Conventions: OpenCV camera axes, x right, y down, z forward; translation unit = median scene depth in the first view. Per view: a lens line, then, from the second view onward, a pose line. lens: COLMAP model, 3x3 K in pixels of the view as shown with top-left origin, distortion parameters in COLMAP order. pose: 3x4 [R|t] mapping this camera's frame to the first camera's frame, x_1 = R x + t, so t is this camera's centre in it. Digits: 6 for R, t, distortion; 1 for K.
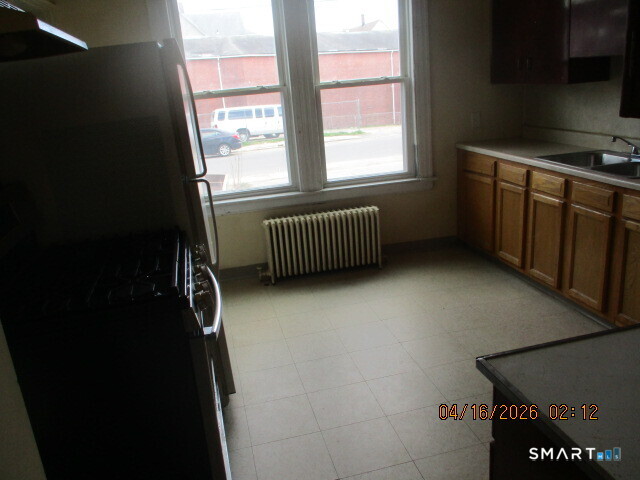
lens RADIAL K [[544.0, 0, 322.6], [0, 544.0, 240.7], [0, 0, 1]] dist [-0.000268, -0.040977]
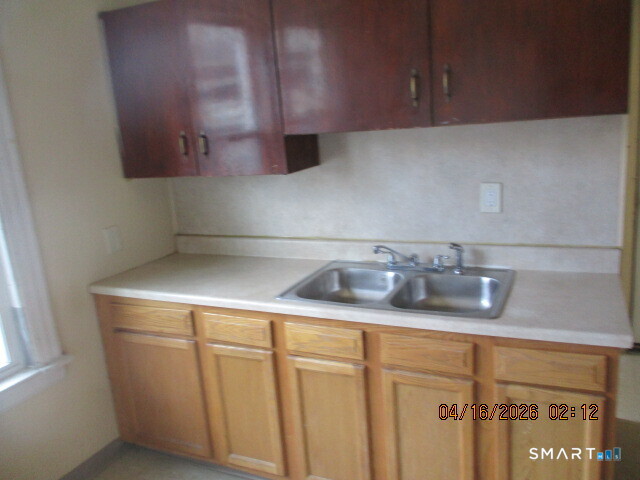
lens RADIAL K [[544.0, 0, 317.5], [0, 544.0, 238.7], [0, 0, 1]] dist [-0.000268, -0.040977]
pose [[0.653265, -0.158482, 0.740356, -0.010095], [0.258170, 0.965870, -0.021044, -0.178188], [-0.711753, 0.204885, 0.671885, 0.514998]]
